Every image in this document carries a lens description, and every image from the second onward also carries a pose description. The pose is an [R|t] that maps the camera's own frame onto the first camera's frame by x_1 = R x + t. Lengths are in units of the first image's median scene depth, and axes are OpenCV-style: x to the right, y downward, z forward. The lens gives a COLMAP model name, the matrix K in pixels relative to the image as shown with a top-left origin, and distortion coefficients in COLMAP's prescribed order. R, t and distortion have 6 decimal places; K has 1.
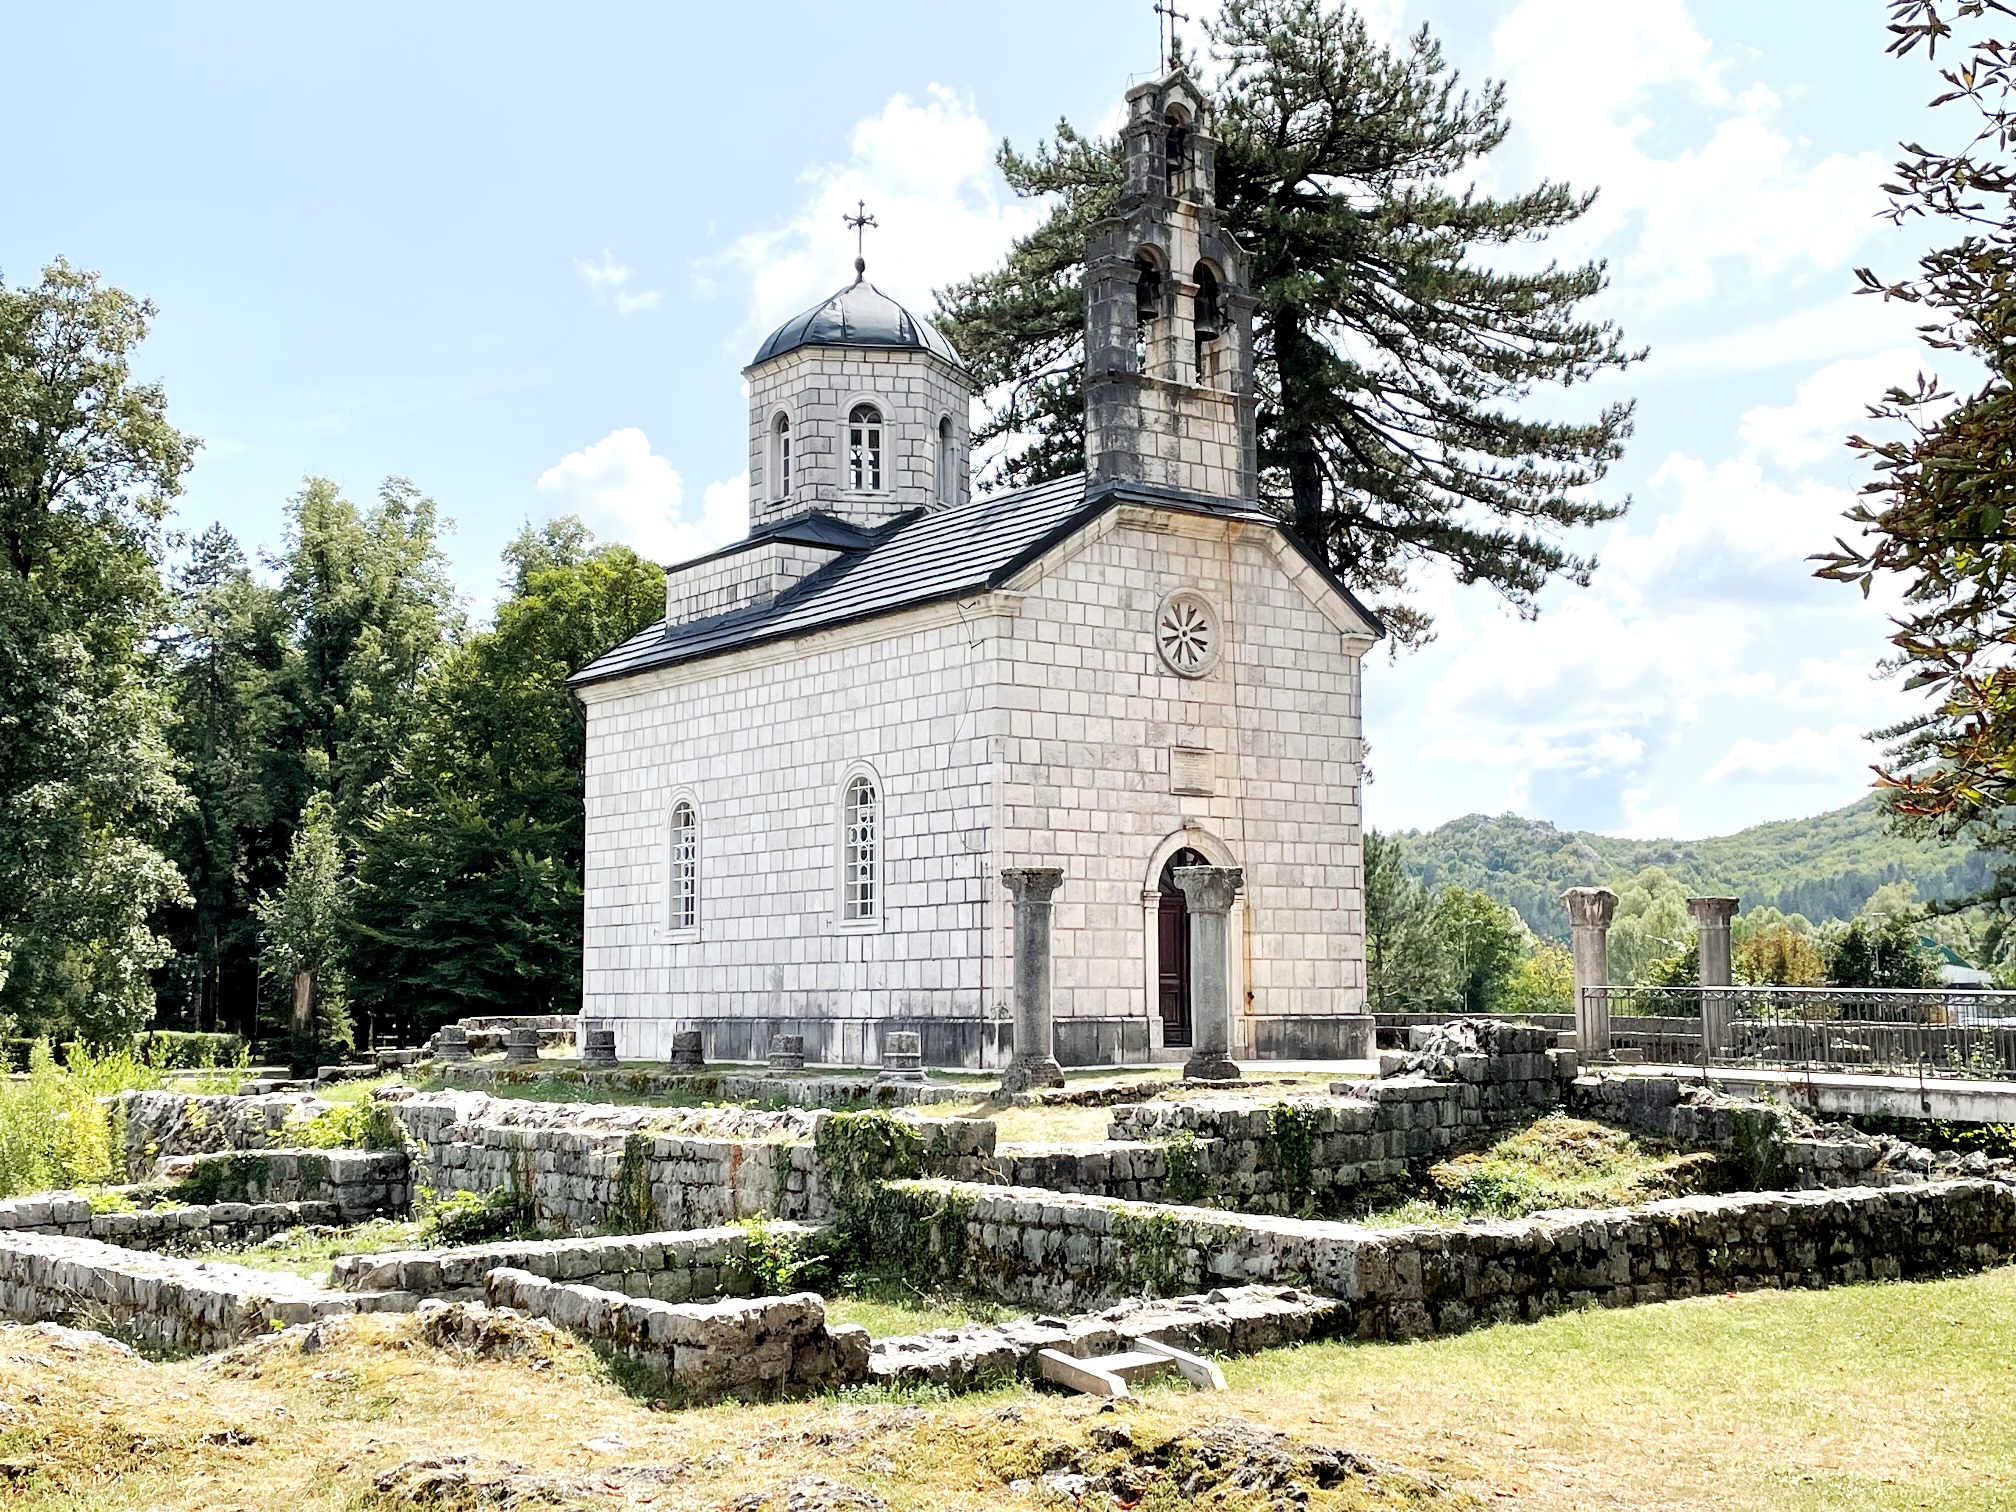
lens RADIAL K [[2382.8, 0, 1014.1], [0, 2382.8, 741.5], [0, 0, 1]] dist [0.043608, 0.000000]
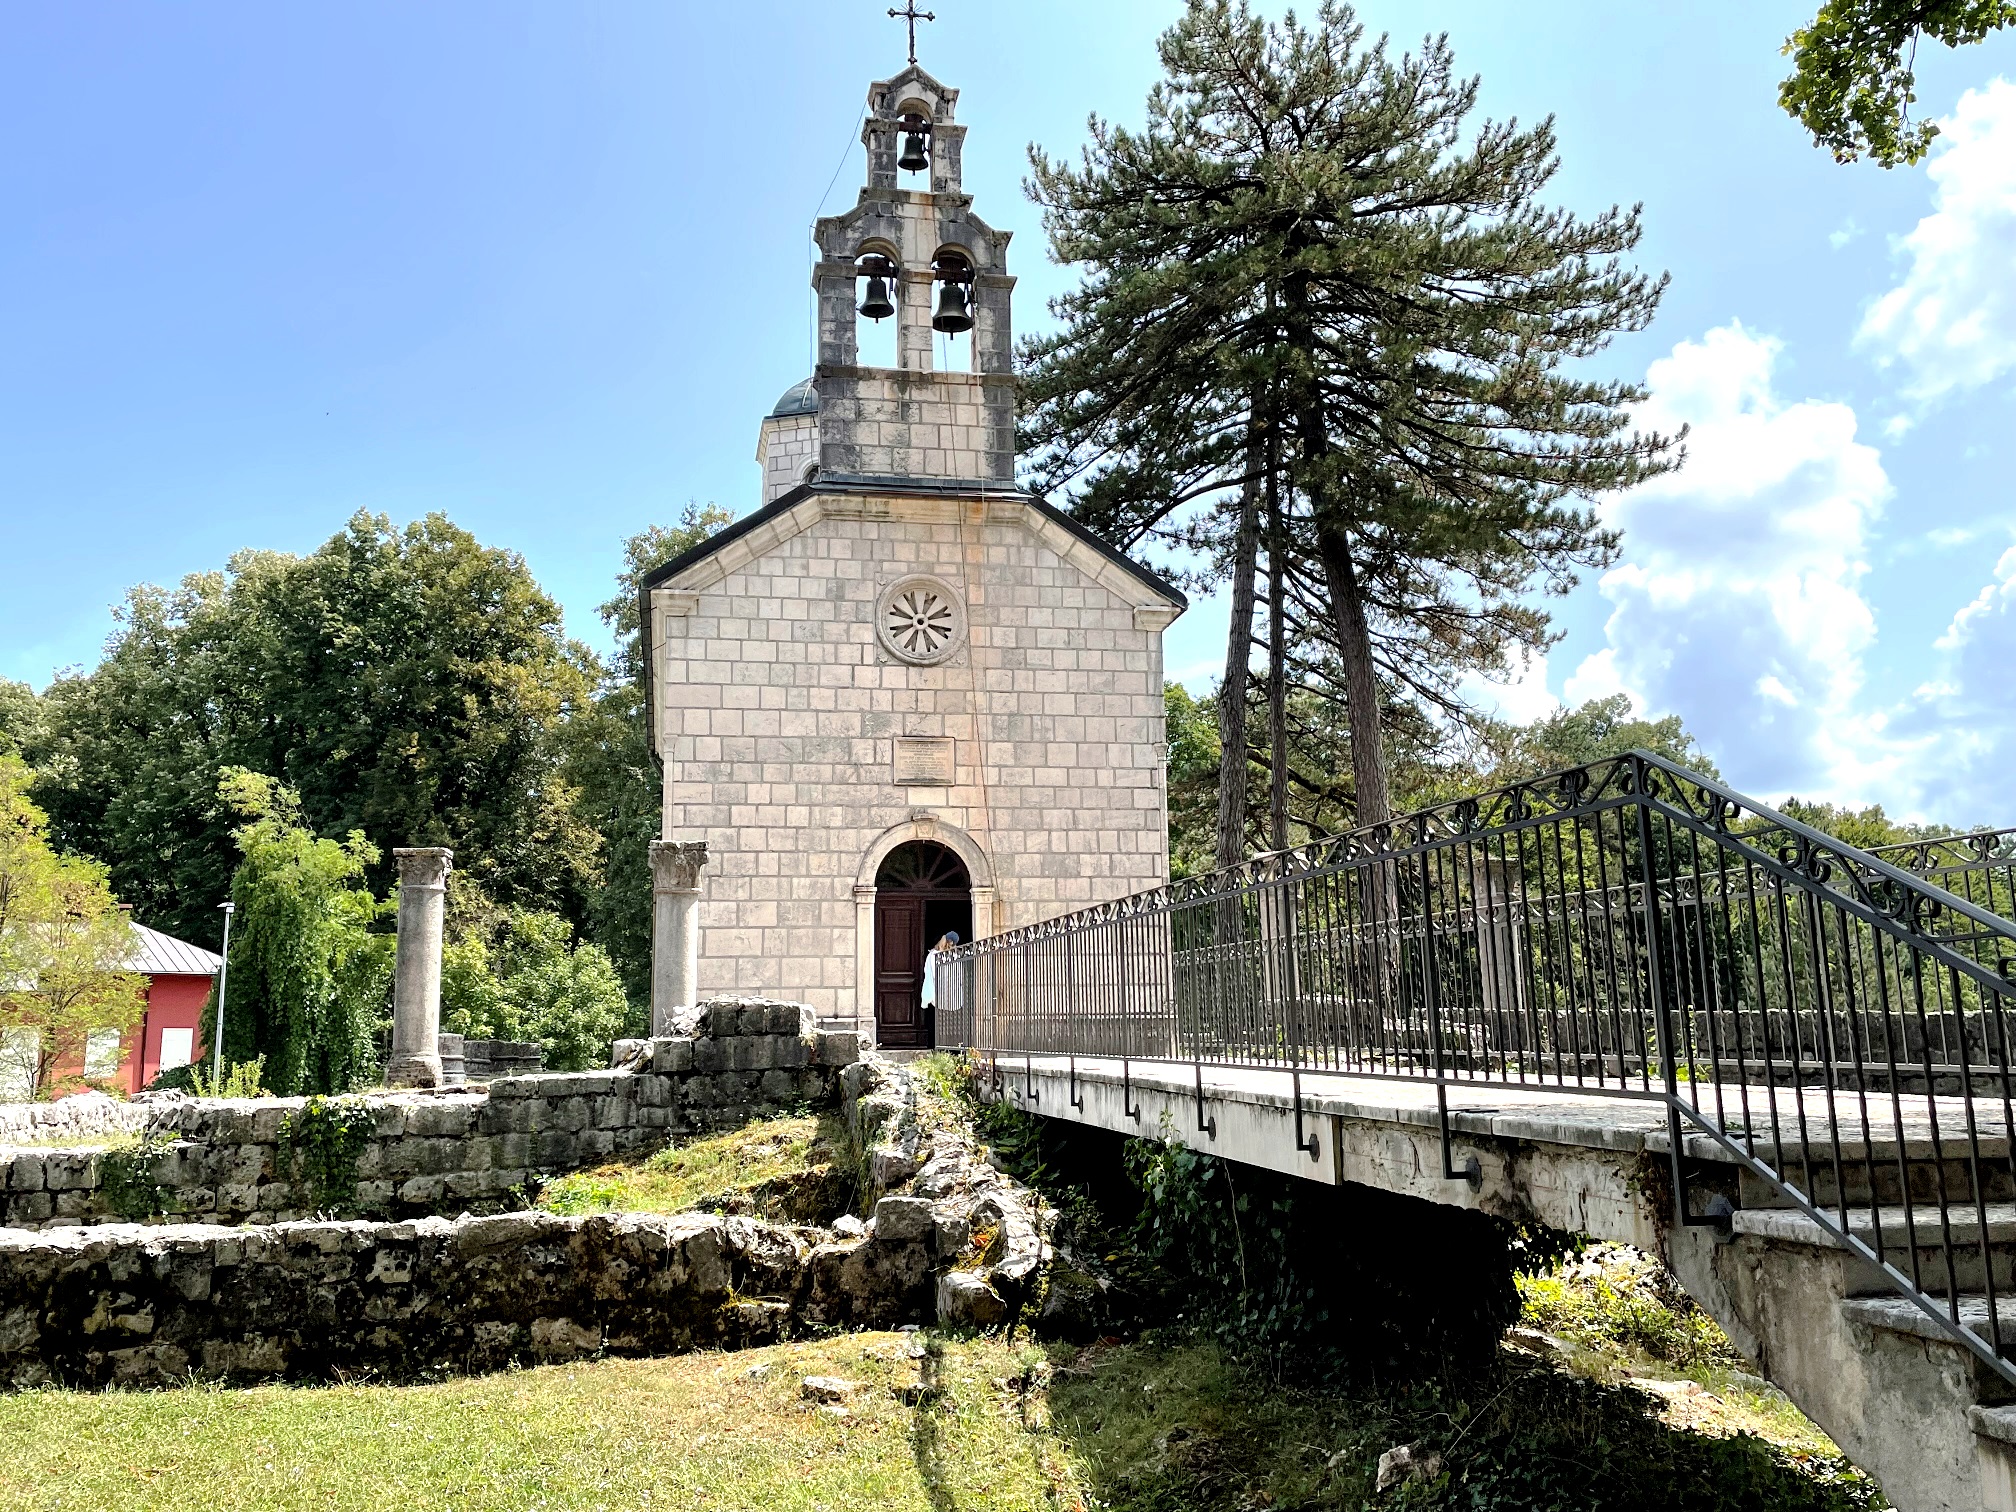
lens RADIAL K [[1749.2, 0, 1013.0], [0, 1749.2, 751.9], [0, 0, 1]] dist [0.054797, -0.045196]
pose [[0.897598, -0.087137, -0.432117, 0.411066], [0.061024, 0.995392, -0.073963, 0.063166], [0.436571, 0.040019, 0.898779, 0.379623]]
